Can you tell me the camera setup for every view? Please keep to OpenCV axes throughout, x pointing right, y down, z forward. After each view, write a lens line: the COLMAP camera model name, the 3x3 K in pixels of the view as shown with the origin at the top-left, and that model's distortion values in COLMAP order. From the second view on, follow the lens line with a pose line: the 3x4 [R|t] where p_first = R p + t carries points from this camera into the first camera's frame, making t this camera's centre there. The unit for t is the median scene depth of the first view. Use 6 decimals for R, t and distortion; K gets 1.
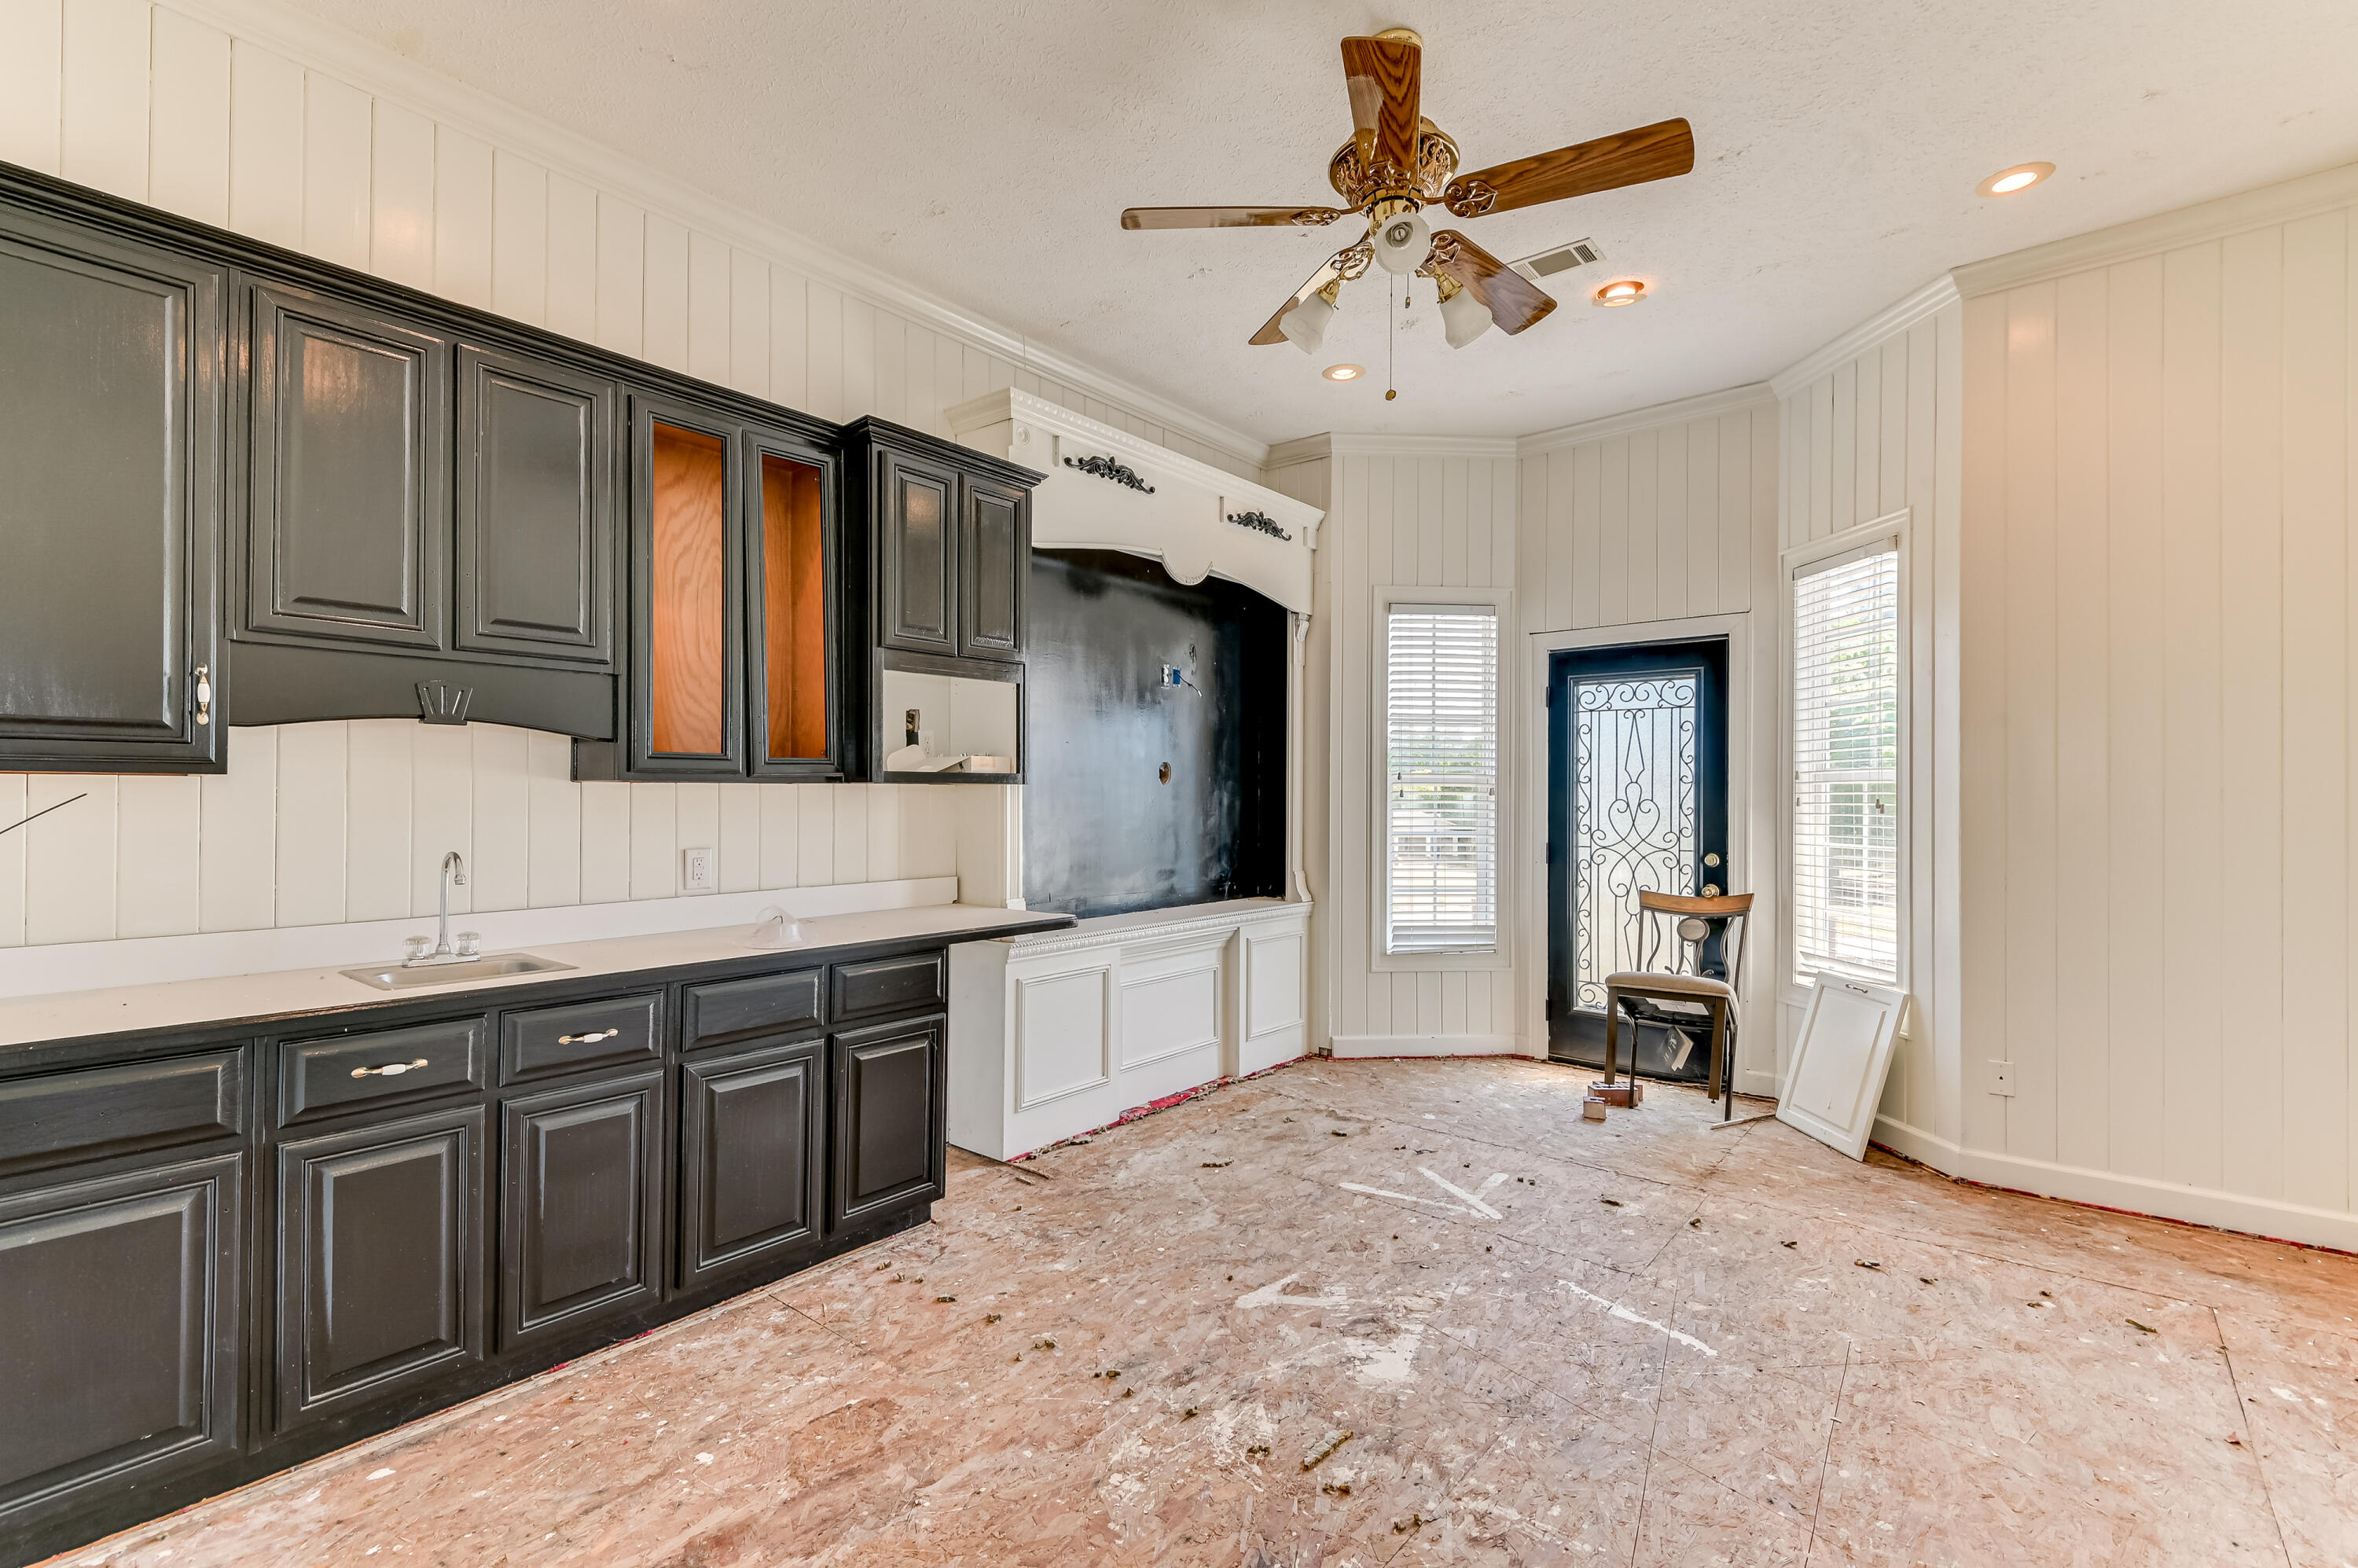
lens RADIAL K [[1066.2, 0, 1188.4], [0, 1066.2, 782.5], [0, 0, 1]] dist [0.047288, -0.021872]
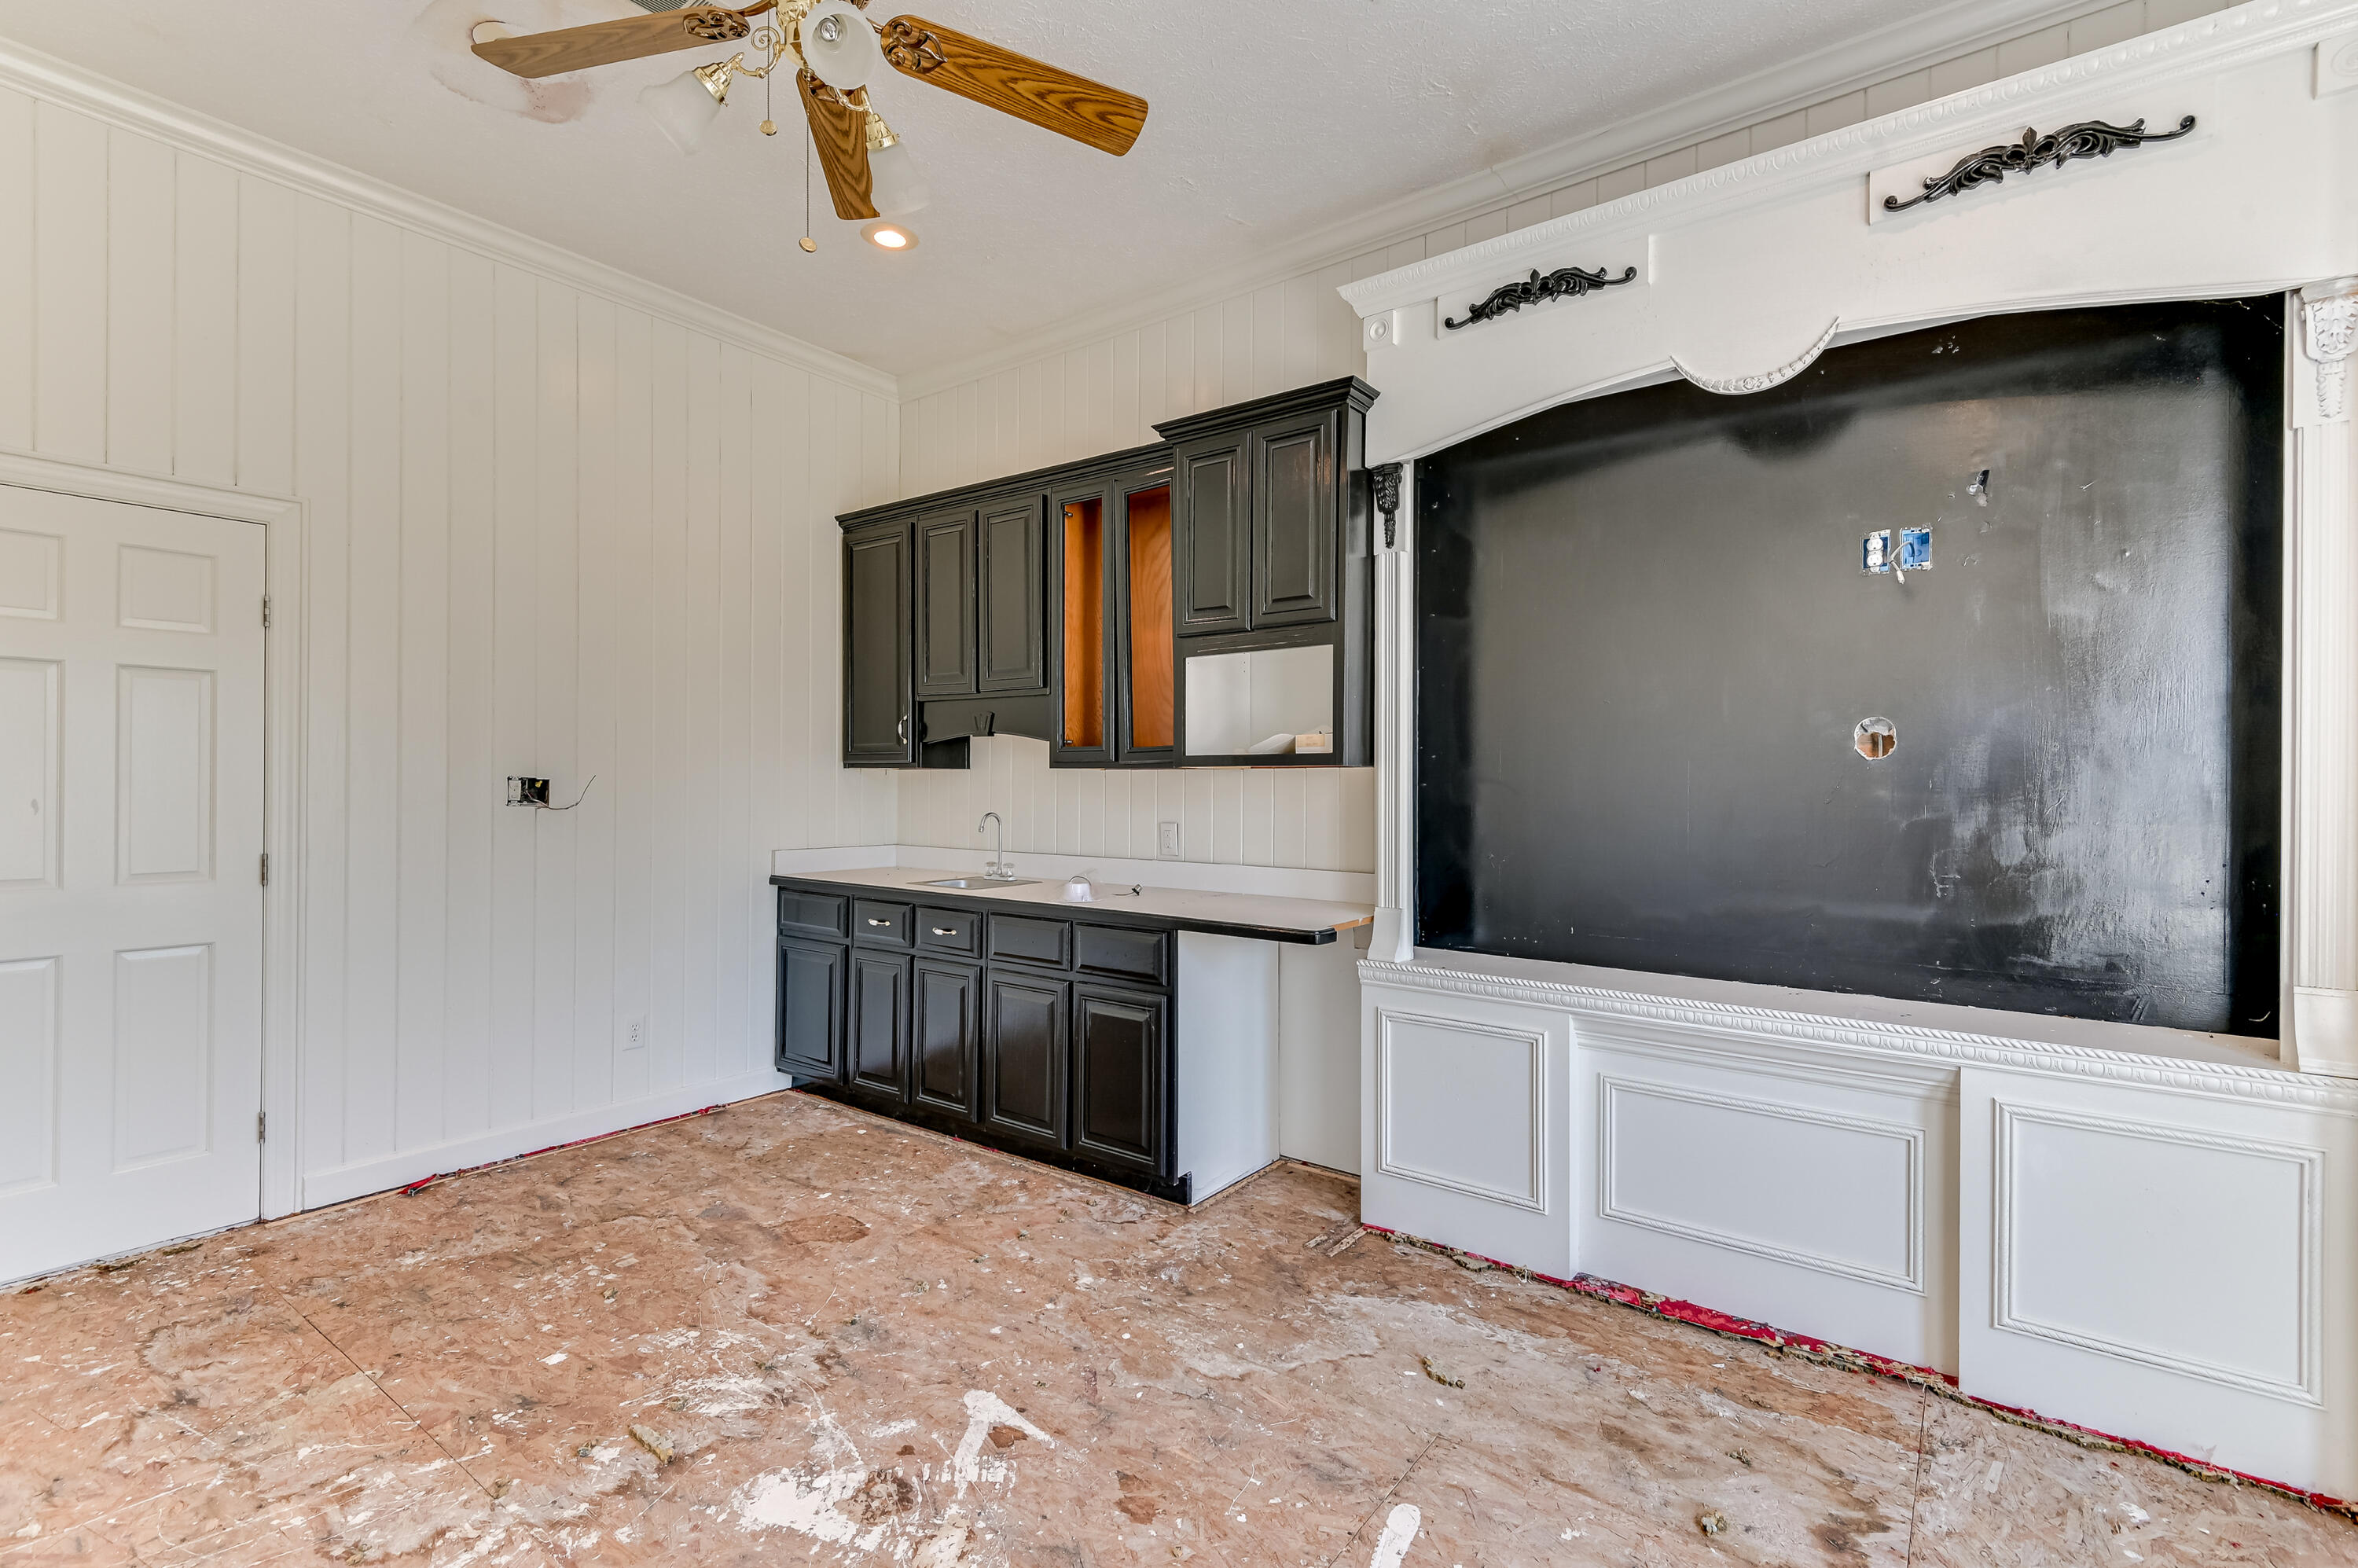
lens RADIAL K [[1066.2, 0, 1188.4], [0, 1066.2, 782.5], [0, 0, 1]] dist [0.047288, -0.021872]
pose [[0.037963, 0.000117, -0.999279, 0.801270], [0.006818, 0.999977, 0.000376, 0.016203], [0.999256, -0.006827, 0.037961, 1.032270]]
